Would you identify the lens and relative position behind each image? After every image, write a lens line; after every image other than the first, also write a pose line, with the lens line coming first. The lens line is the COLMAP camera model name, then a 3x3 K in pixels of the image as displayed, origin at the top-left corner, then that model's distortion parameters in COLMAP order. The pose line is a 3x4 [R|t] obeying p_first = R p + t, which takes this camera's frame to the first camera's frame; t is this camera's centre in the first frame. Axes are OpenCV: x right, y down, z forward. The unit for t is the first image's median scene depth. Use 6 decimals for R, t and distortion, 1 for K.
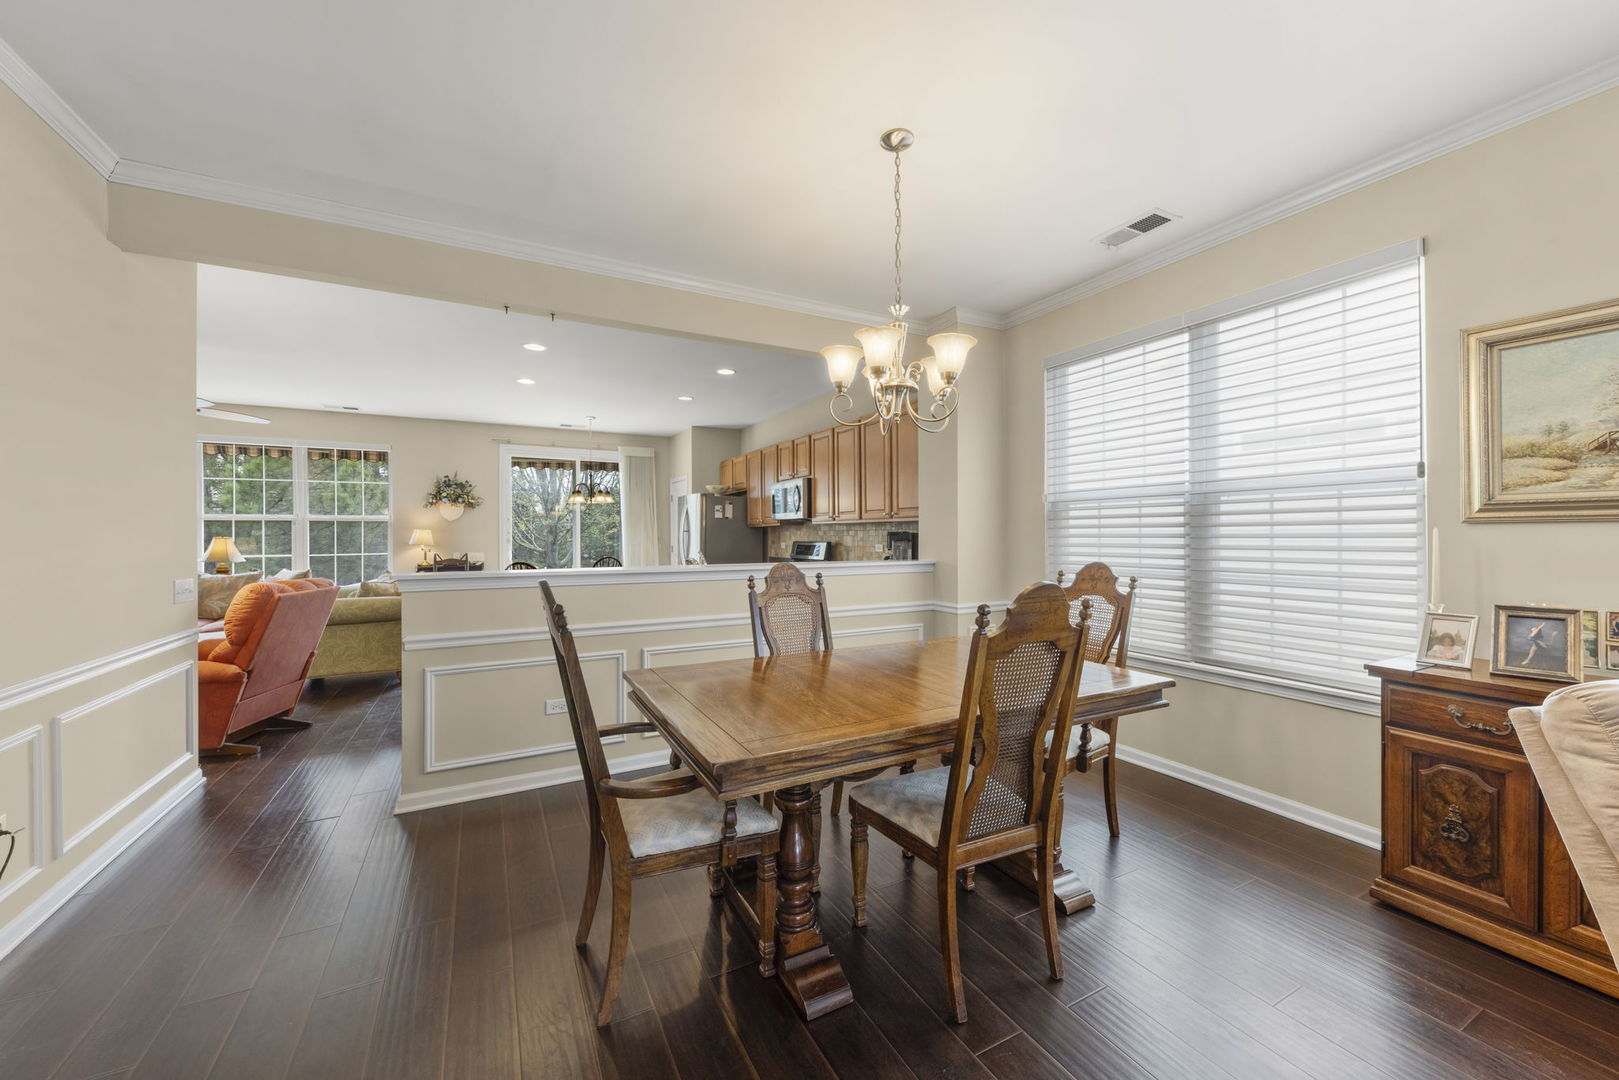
lens RADIAL K [[621.7, 0, 821.1], [0, 621.7, 535.7], [0, 0, 1]] dist [0.006365, -0.001404]
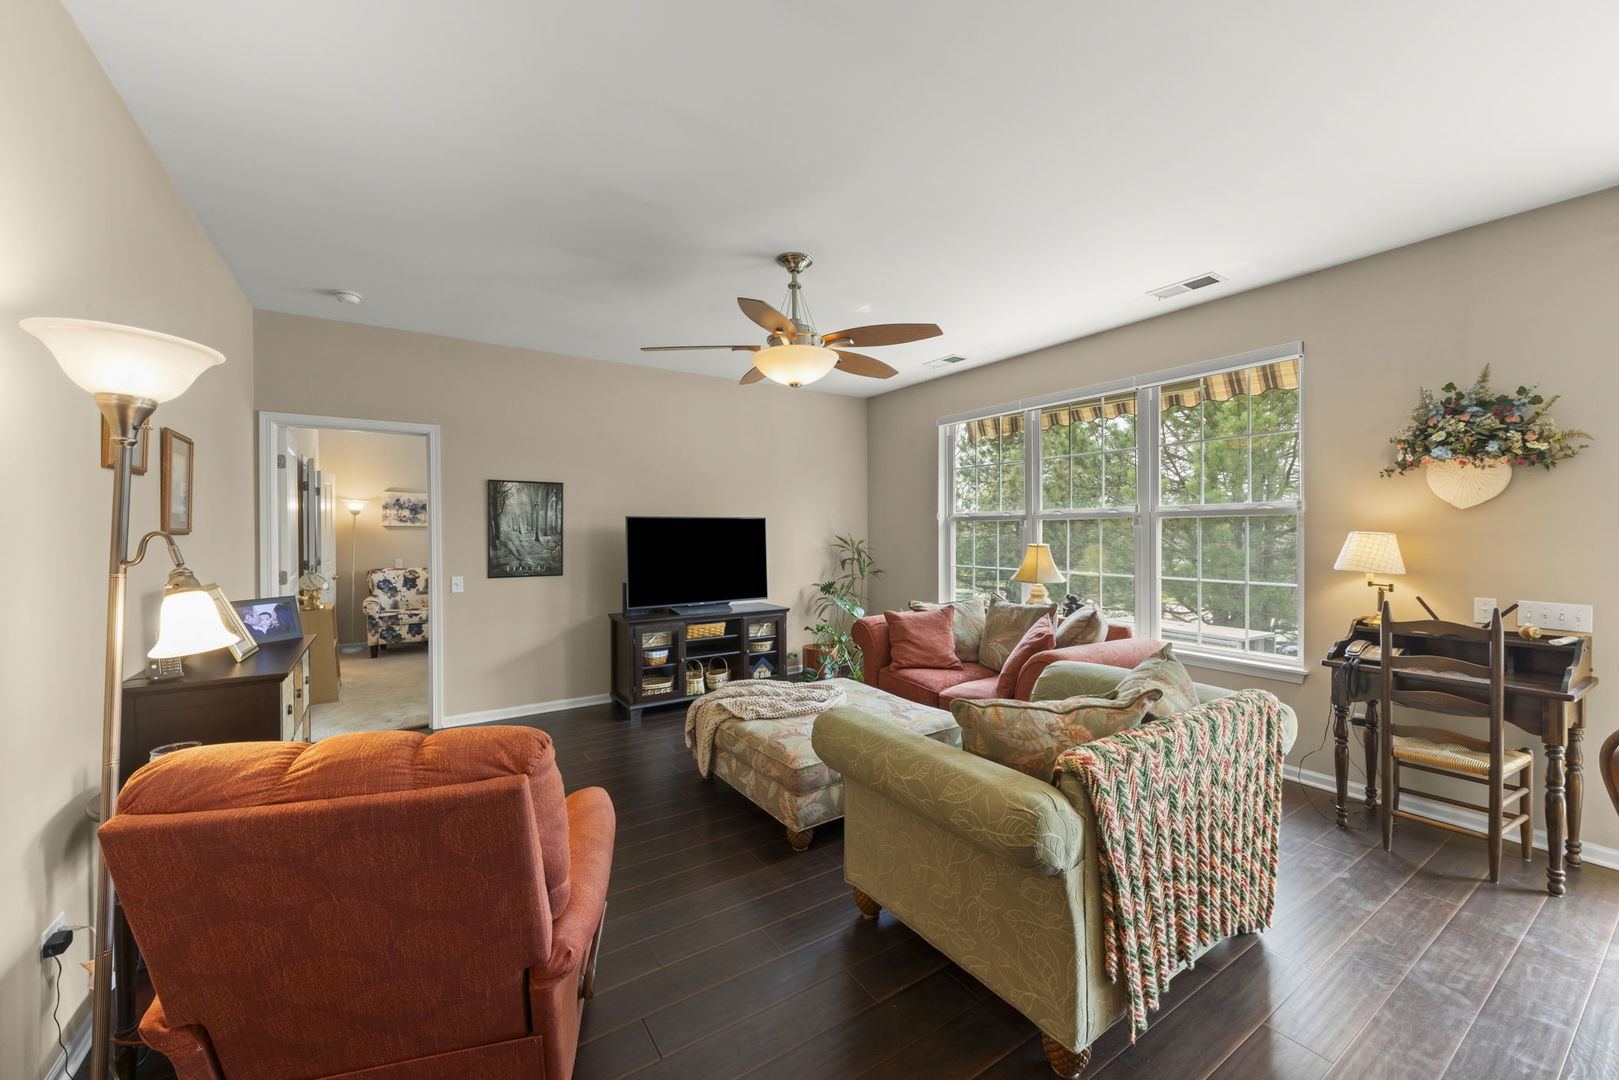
lens RADIAL K [[621.7, 0, 805.7], [0, 621.7, 530.7], [0, 0, 1]] dist [0.006365, -0.001404]
pose [[0.093020, 0.008035, -0.995632, -0.818393], [-0.003481, 0.999964, 0.007745, -0.039995], [0.995658, 0.002745, 0.093045, 1.764886]]
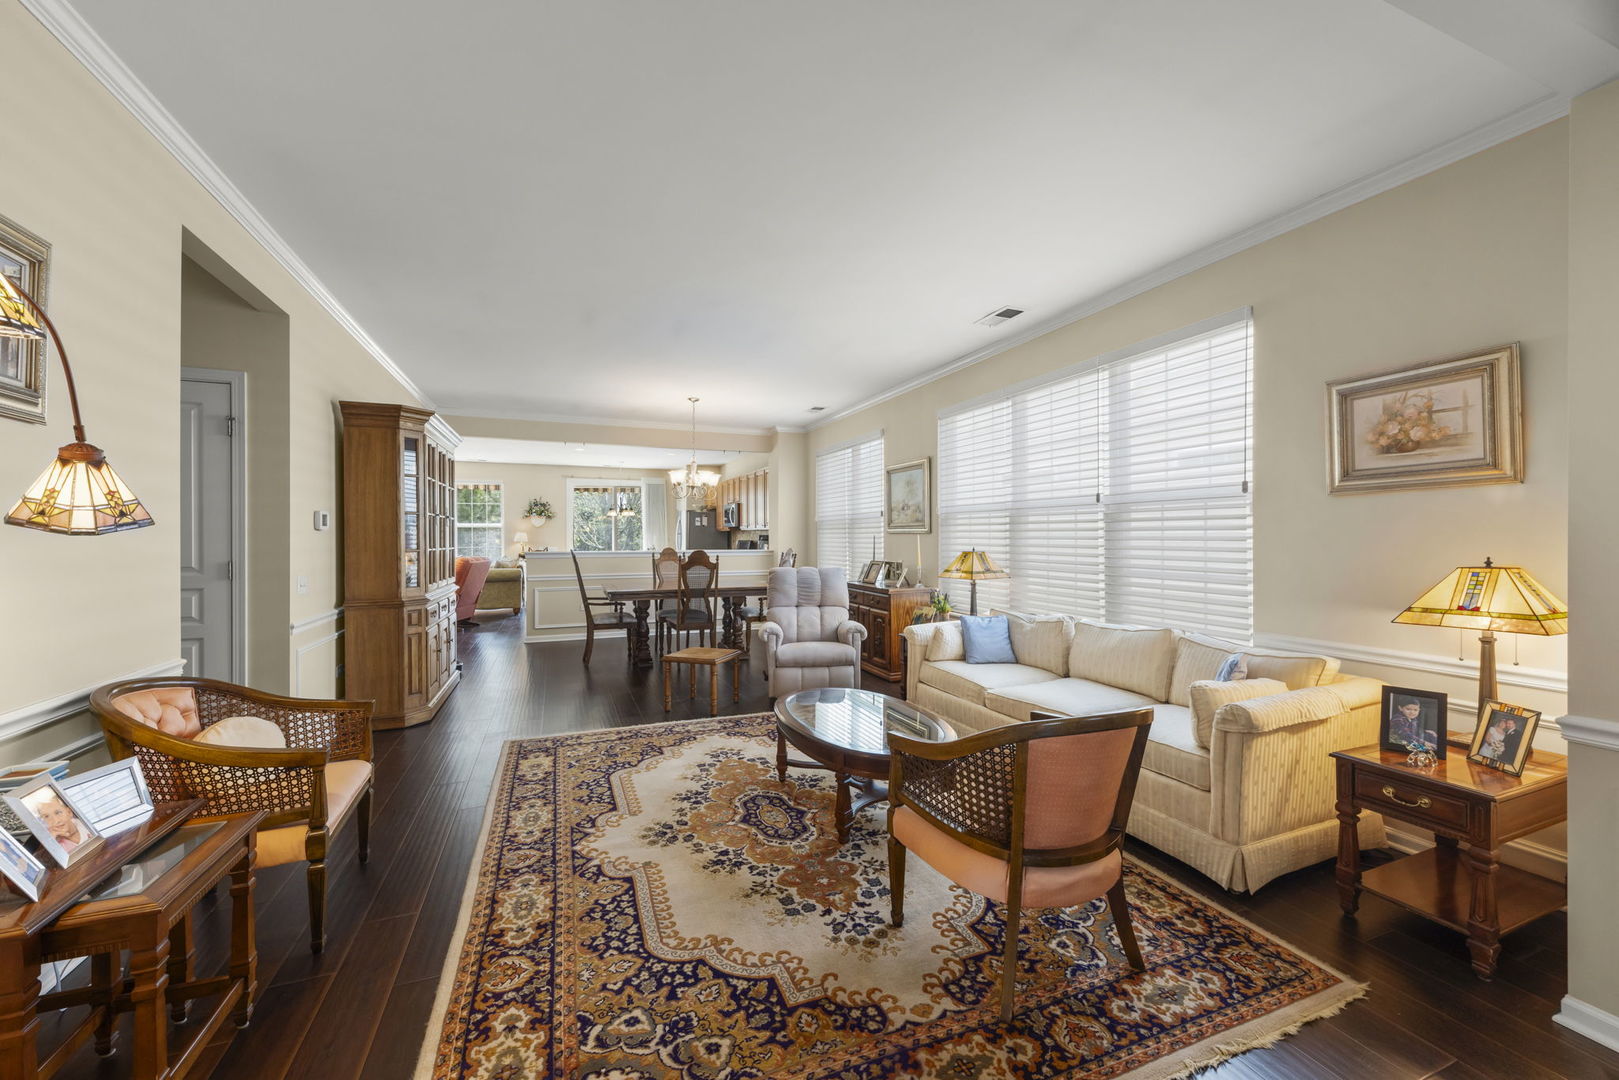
lens RADIAL K [[621.7, 0, 809.3], [0, 621.7, 533.4], [0, 0, 1]] dist [0.006365, -0.001404]
pose [[0.994964, 0.002355, -0.100206, 0.661902], [-0.003024, 0.999974, -0.006525, 0.002115], [0.100188, 0.006796, 0.994945, -1.318968]]
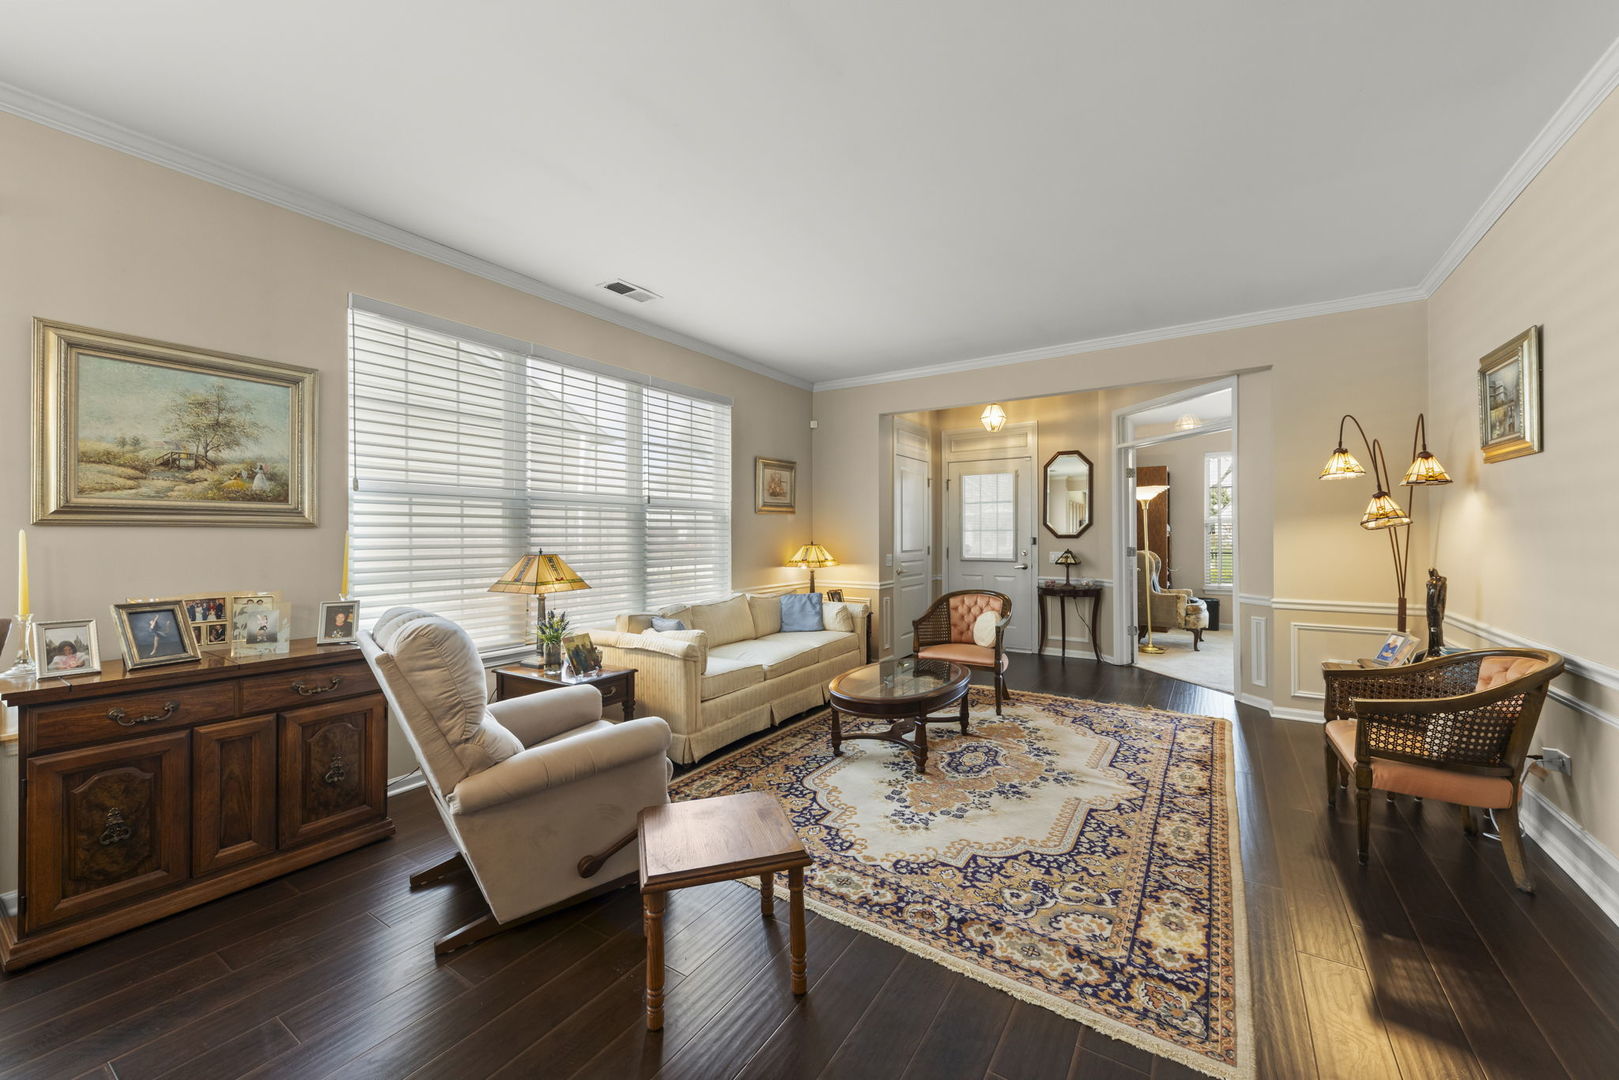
lens RADIAL K [[621.7, 0, 813.4], [0, 621.7, 538.7], [0, 0, 1]] dist [0.006365, -0.001404]
pose [[-0.492041, -0.000293, 0.870572, -0.358084], [0.008208, 0.999954, 0.004976, 0.004983], [-0.870533, 0.009594, -0.492016, 0.457950]]
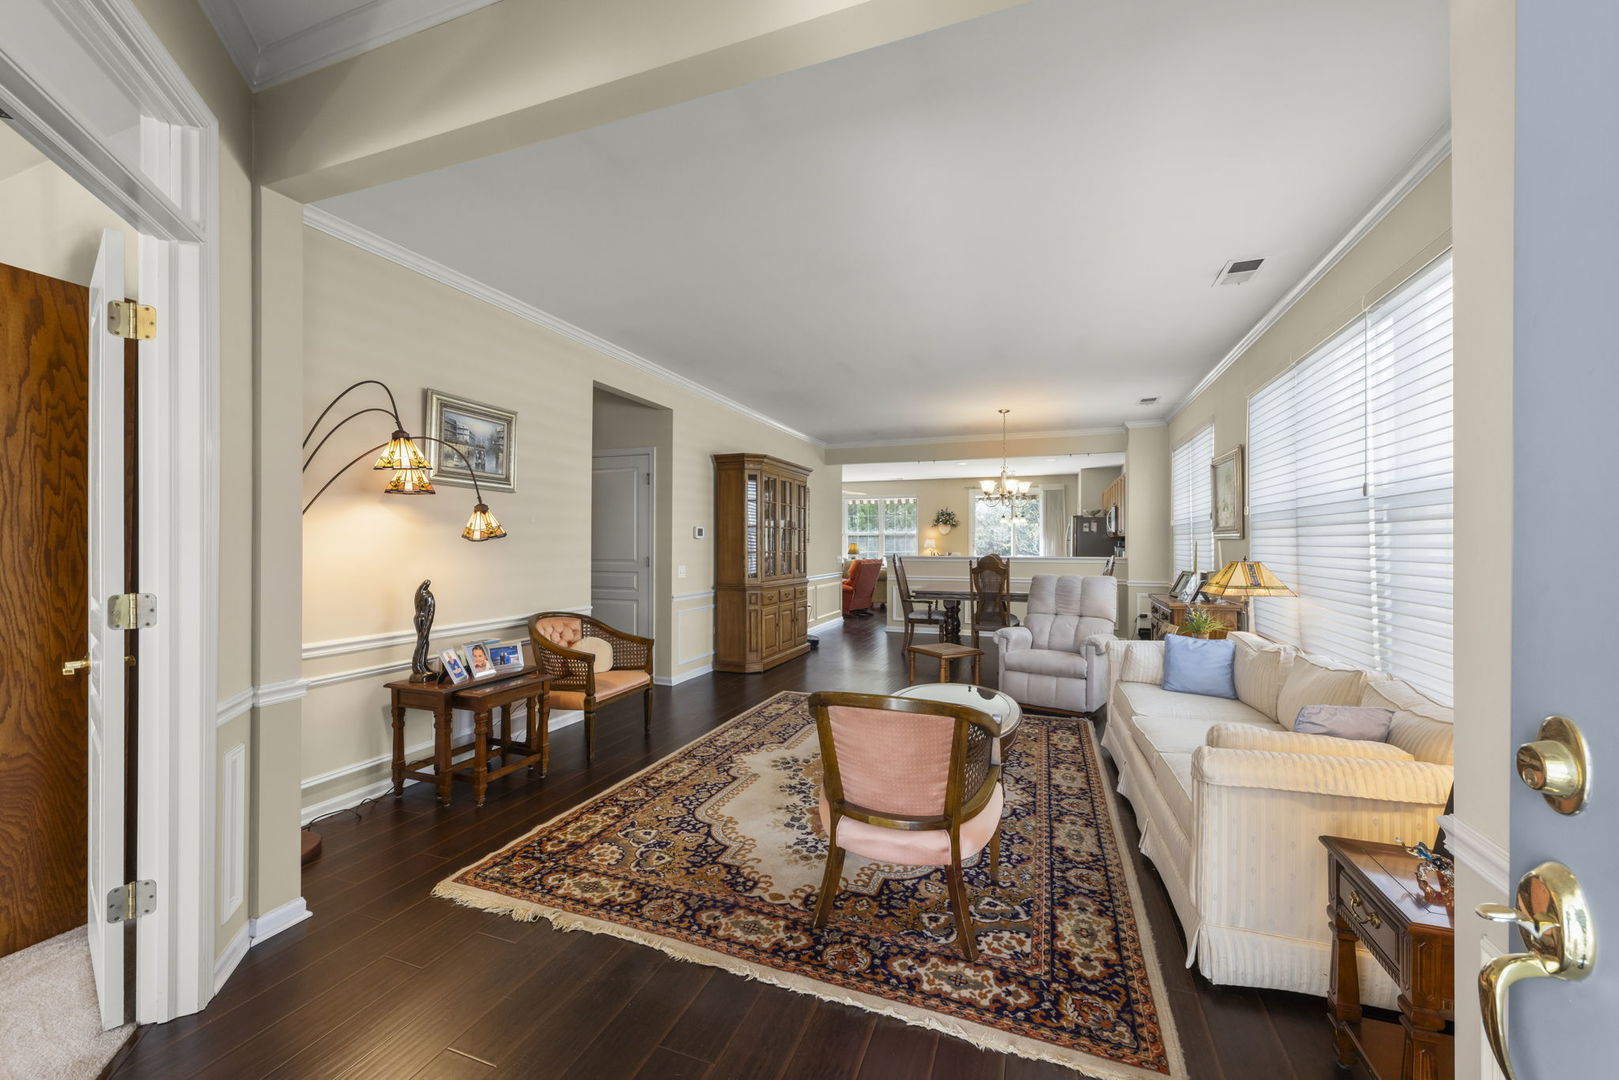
lens RADIAL K [[621.7, 0, 811.7], [0, 621.7, 539.8], [0, 0, 1]] dist [0.006365, -0.001404]
pose [[0.667391, -0.000203, -0.744707, 1.292807], [-0.004446, 0.999981, -0.004257, 0.000980], [0.744694, 0.006152, 0.667378, -1.218412]]
